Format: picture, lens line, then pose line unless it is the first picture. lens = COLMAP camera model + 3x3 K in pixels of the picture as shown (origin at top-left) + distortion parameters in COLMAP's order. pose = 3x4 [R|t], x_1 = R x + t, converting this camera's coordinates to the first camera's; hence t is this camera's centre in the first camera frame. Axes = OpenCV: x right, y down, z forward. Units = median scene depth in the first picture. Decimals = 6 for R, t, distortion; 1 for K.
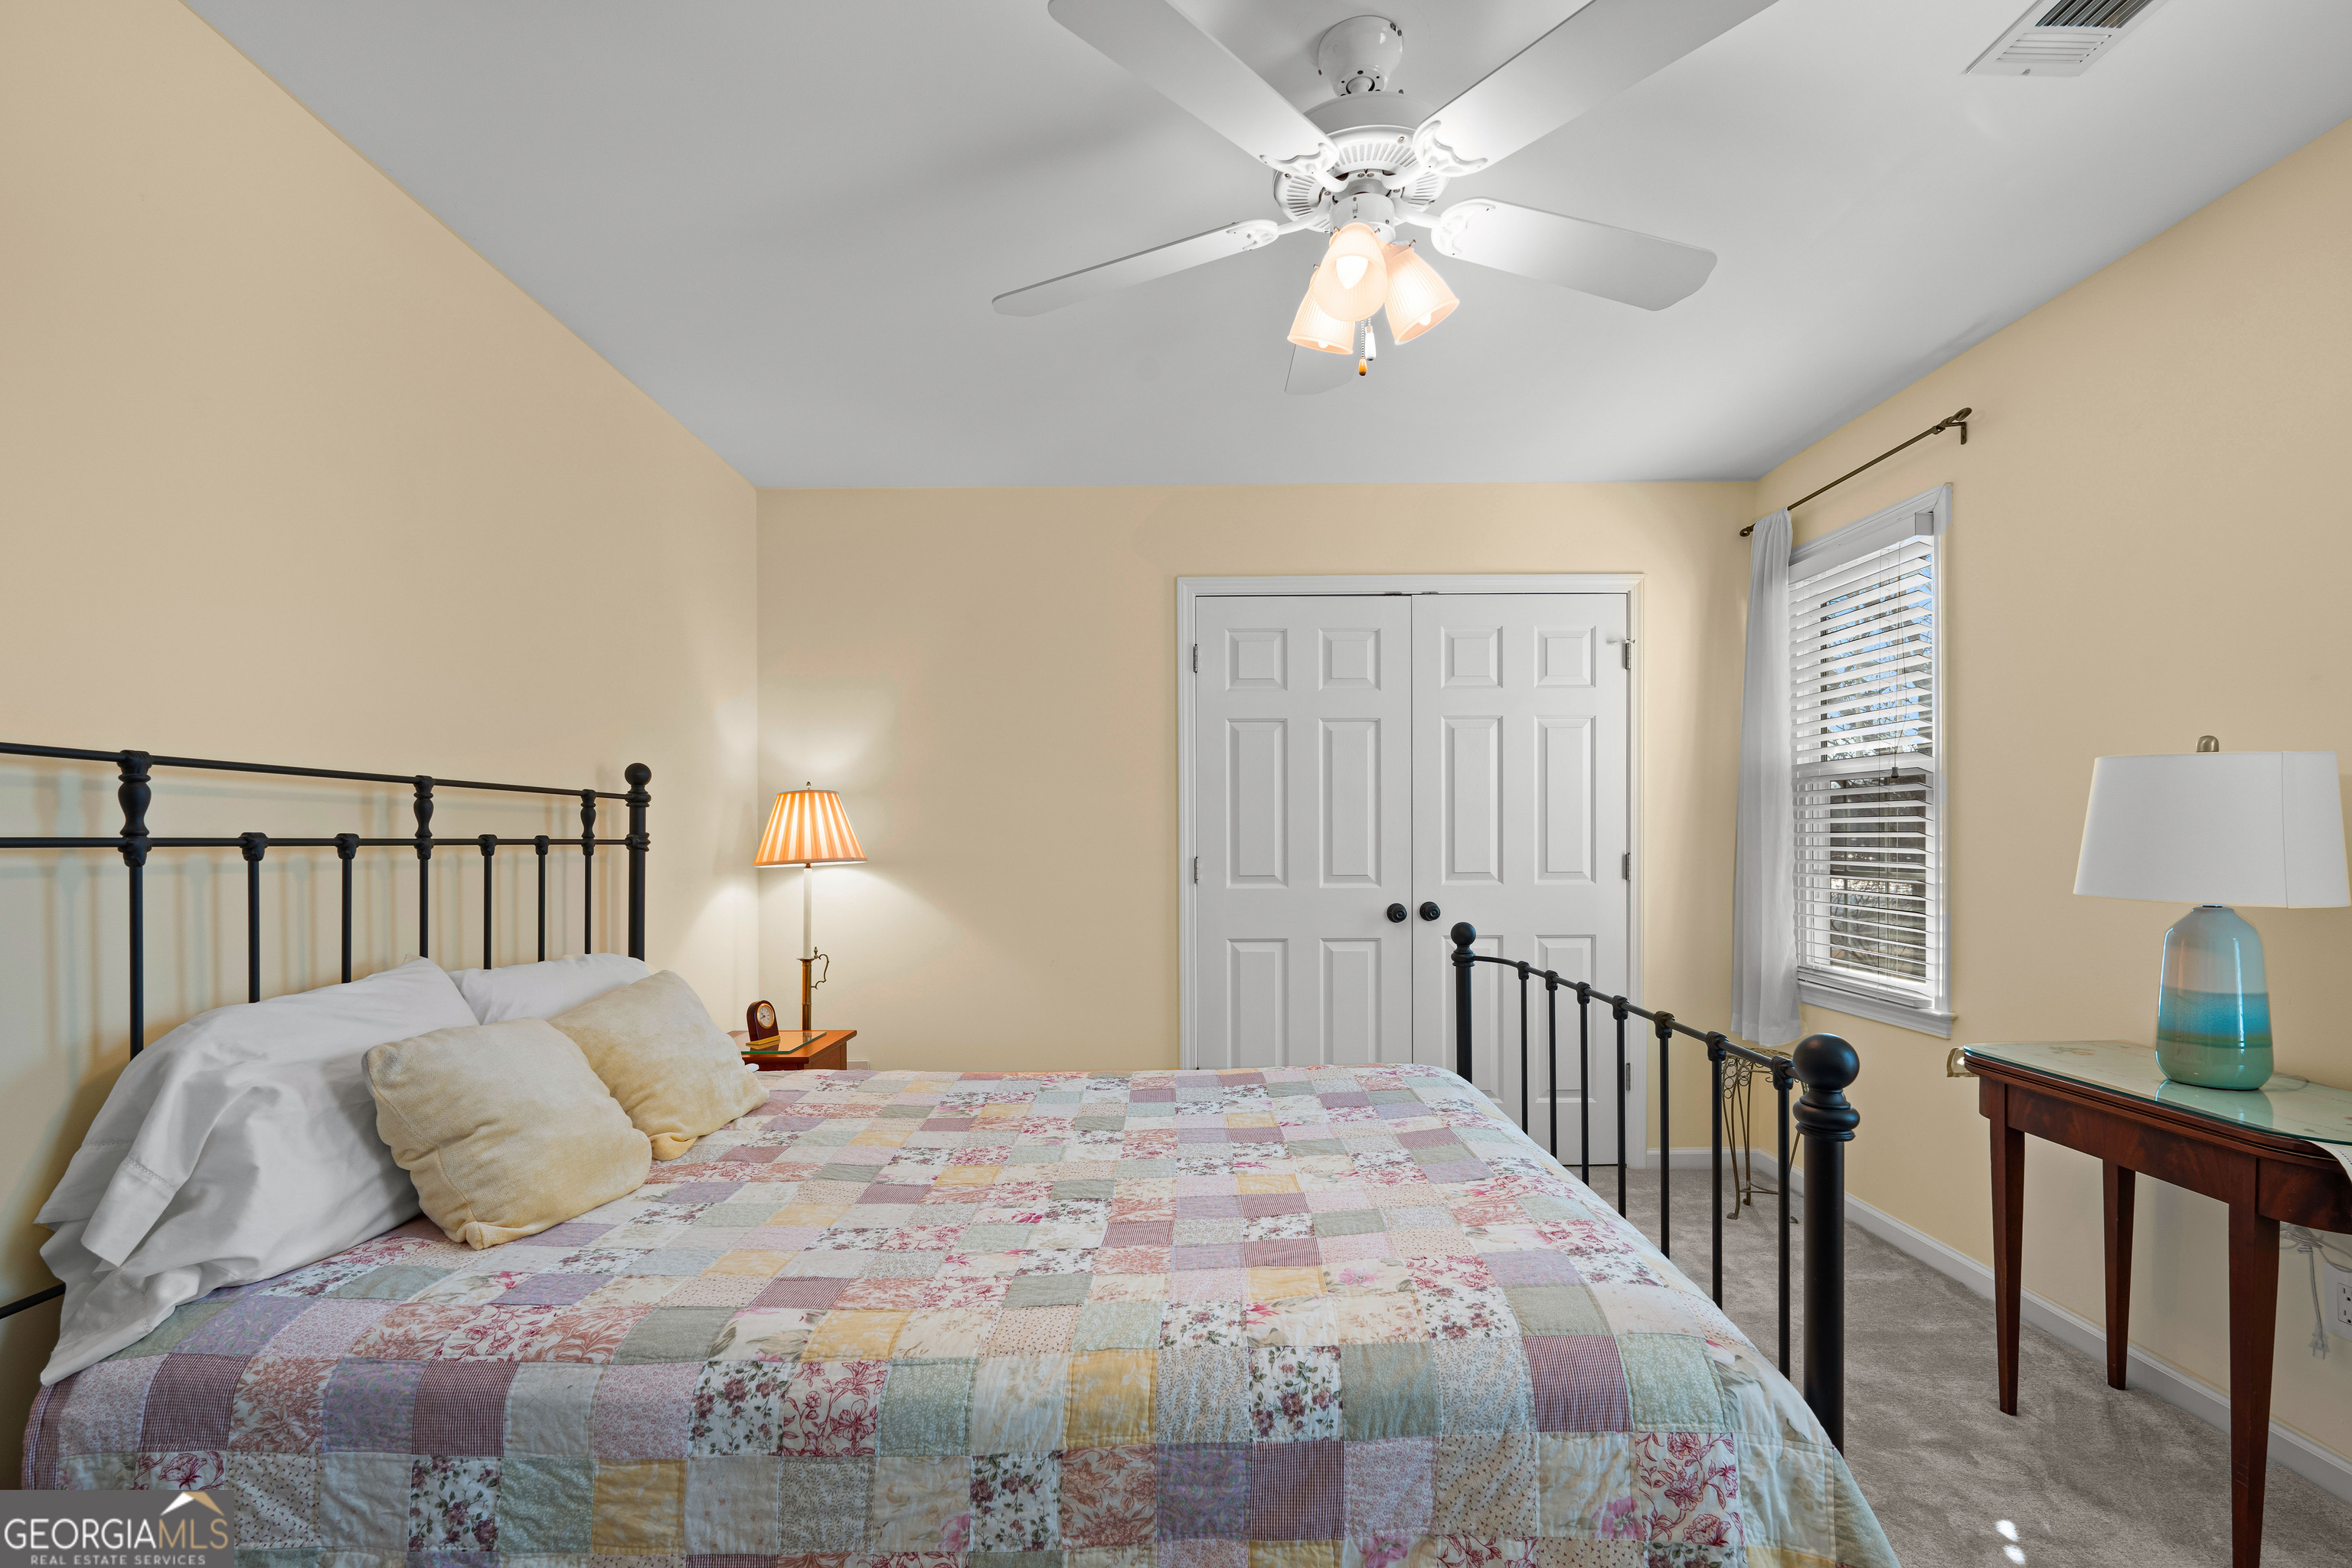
lens RADIAL K [[1048.5, 0, 1176.1], [0, 1048.5, 848.7], [0, 0, 1]] dist [-0.002317, -0.000668]
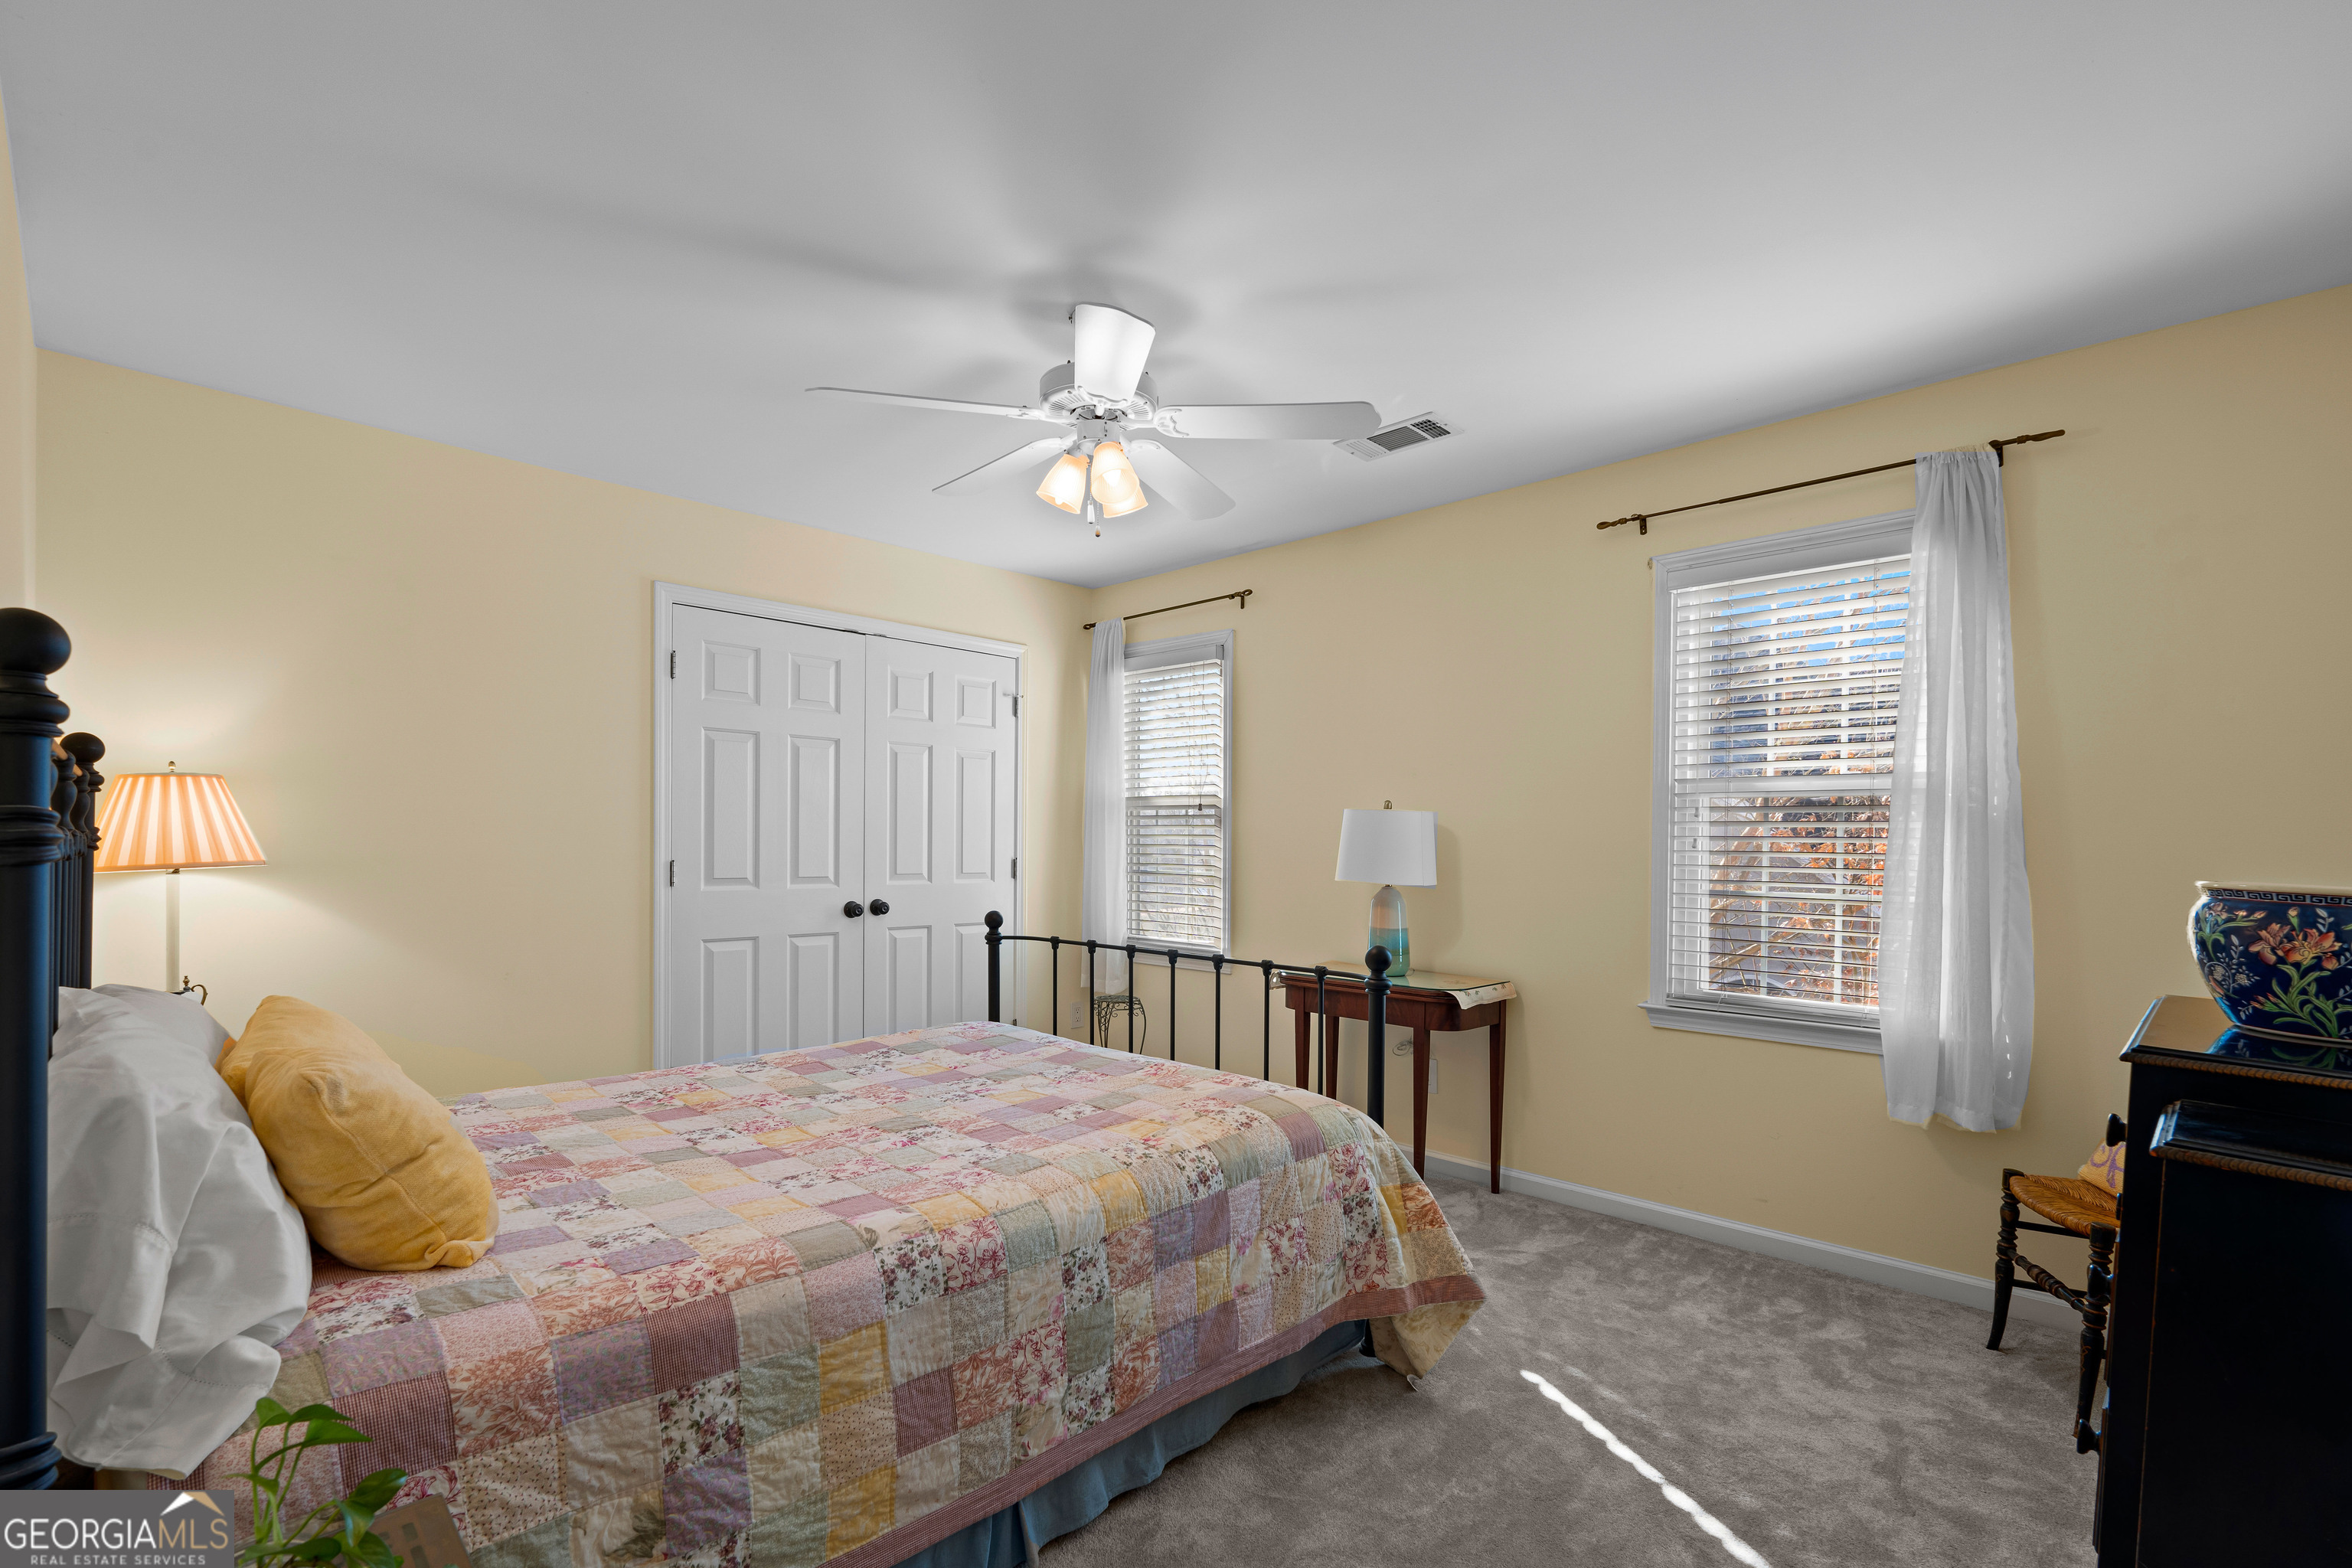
lens RADIAL K [[1039.8, 0, 1176.5], [0, 1039.8, 850.8], [0, 0, 1]] dist [-0.000888, 0.000006]
pose [[0.703013, 0.008485, 0.711126, -1.111407], [-0.006691, 0.999963, -0.005317, 0.001983], [-0.711146, -0.001020, 0.703044, -0.168435]]
